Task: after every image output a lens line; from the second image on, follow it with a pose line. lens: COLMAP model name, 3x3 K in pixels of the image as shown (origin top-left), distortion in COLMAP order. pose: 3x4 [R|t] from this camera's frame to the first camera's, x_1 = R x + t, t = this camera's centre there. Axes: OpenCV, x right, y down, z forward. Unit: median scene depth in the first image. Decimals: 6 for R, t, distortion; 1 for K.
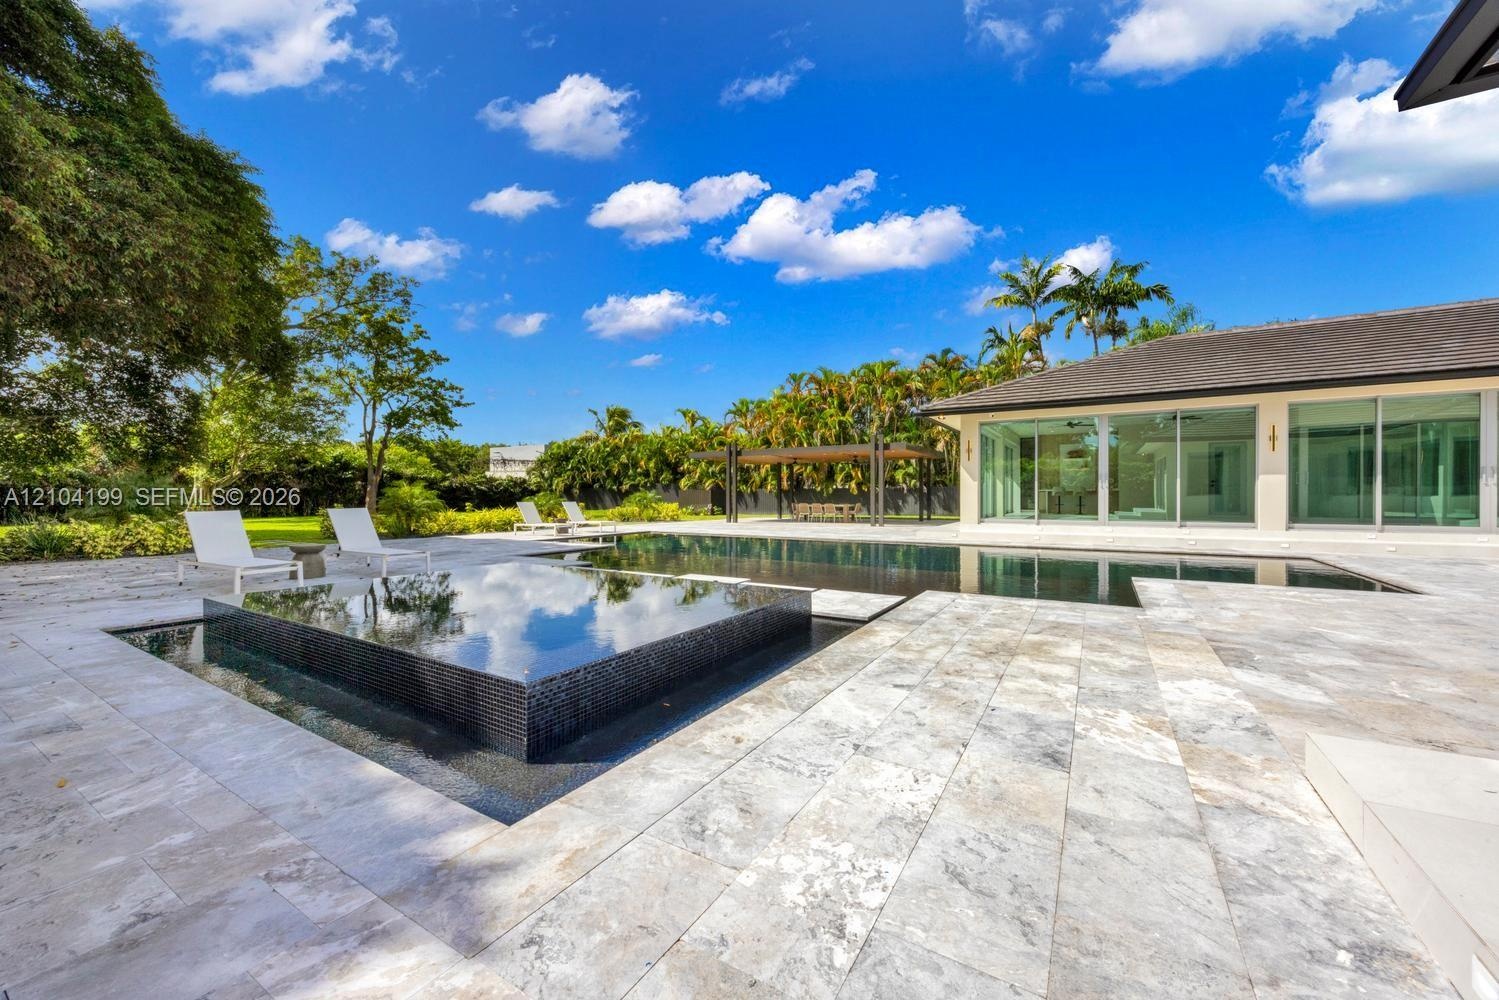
lens RADIAL K [[569.4, 0, 750.1], [0, 569.4, 497.3], [0, 0, 1]] dist [-0.000926, 0.000266]
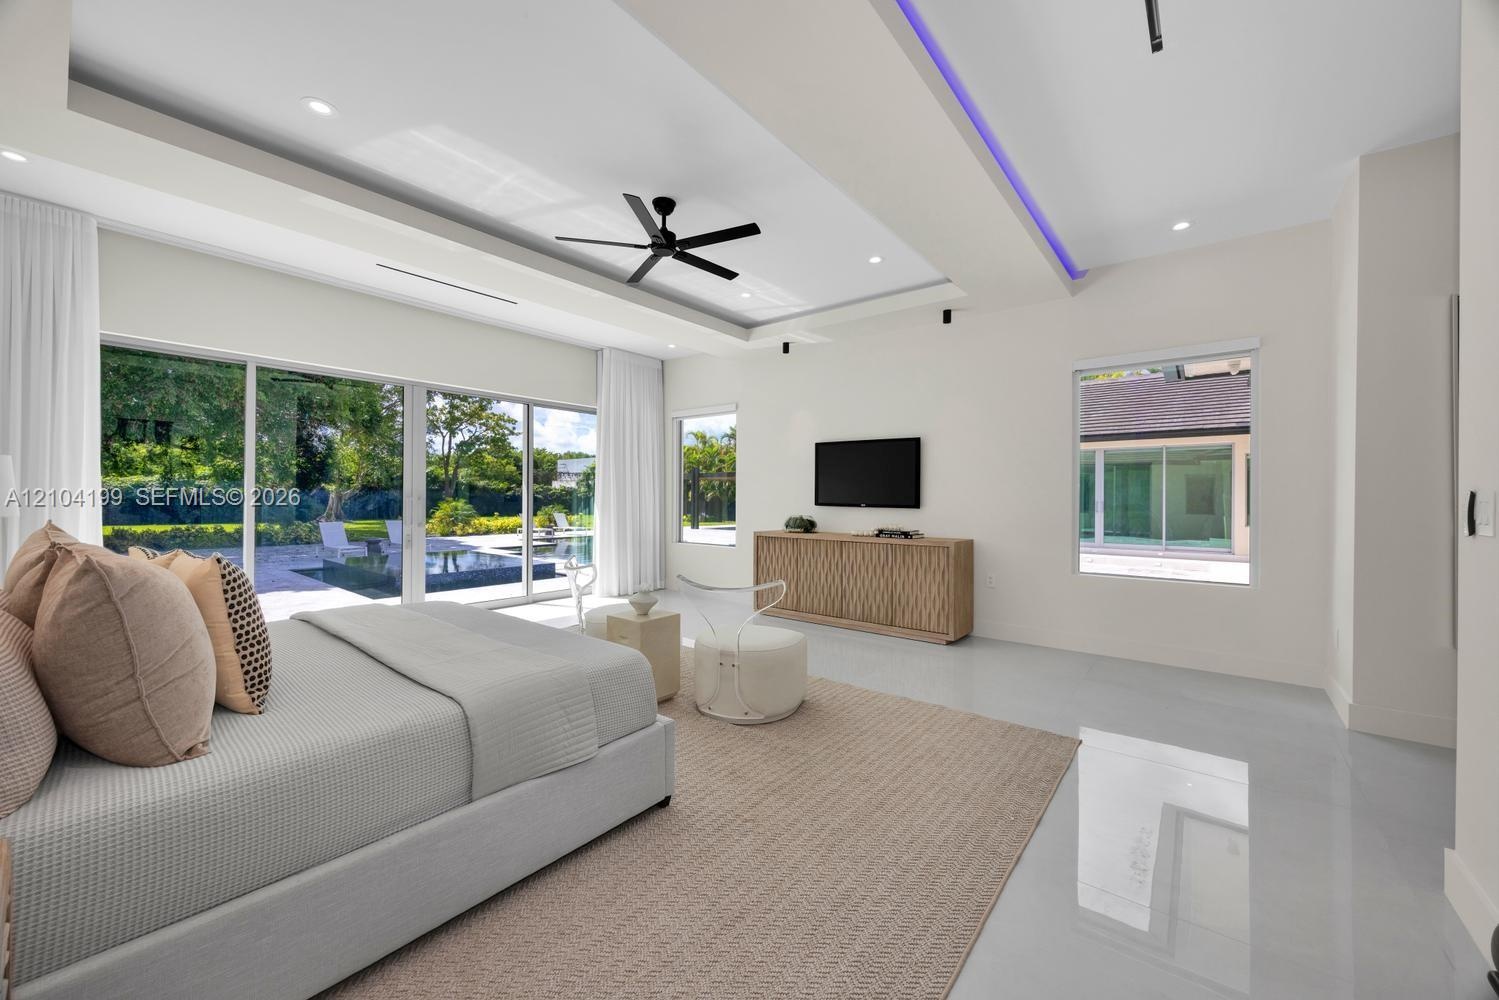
lens RADIAL K [[569.4, 0, 750.1], [0, 569.4, 497.3], [0, 0, 1]] dist [-0.000926, 0.000266]
pose [[0.989440, 0.008913, -0.144670, 0.229873], [-0.009617, 0.999945, -0.004166, -0.019499], [0.144625, 0.005514, 0.989471, -0.219910]]
